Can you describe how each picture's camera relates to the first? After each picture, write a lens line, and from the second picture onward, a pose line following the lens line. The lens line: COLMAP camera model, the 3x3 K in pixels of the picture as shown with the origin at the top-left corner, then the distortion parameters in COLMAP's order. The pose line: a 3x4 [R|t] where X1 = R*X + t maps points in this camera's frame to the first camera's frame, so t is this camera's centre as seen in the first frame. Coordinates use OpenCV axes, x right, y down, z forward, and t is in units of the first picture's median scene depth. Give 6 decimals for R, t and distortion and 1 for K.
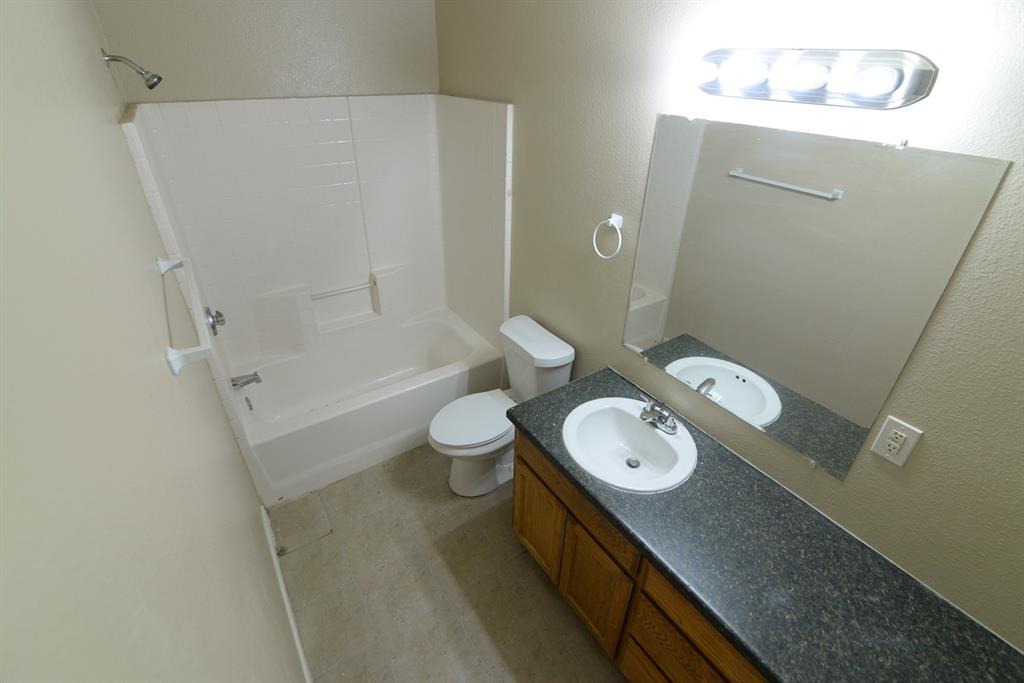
lens RADIAL K [[502.1, 0, 510.4], [0, 502.1, 354.1], [0, 0, 1]] dist [-0.015109, -0.000354]
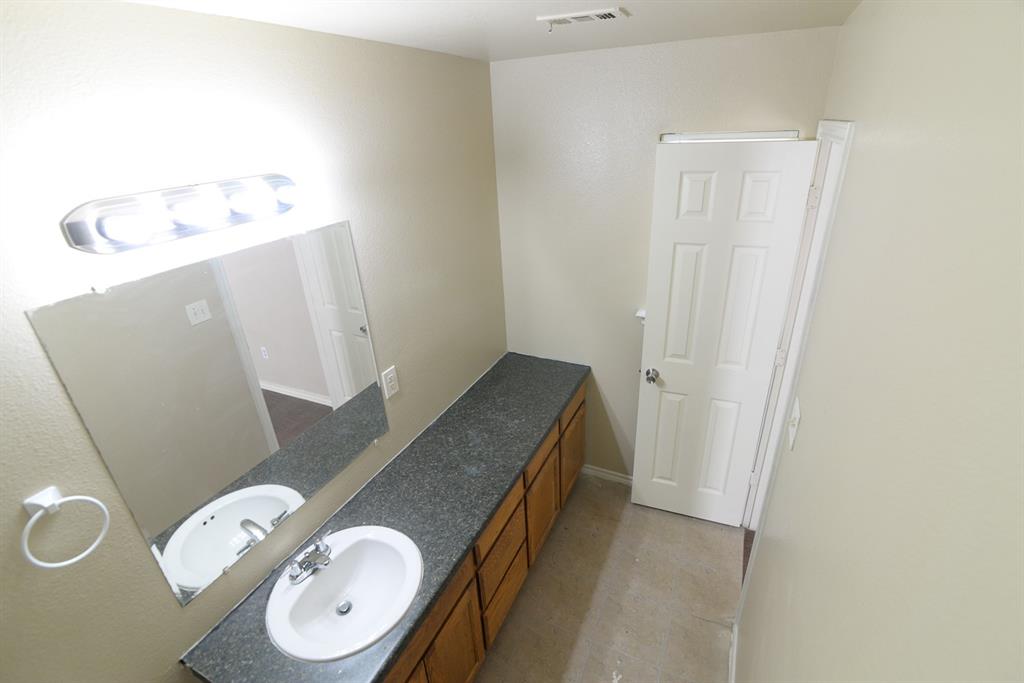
lens RADIAL K [[511.5, 0, 515.4], [0, 511.5, 336.3], [0, 0, 1]] dist [-0.002938, -0.000394]
pose [[-0.545324, -0.327635, 0.771542, -0.522028], [0.459892, 0.652597, 0.602176, -0.567318], [-0.700800, 0.683207, -0.205200, 0.739833]]
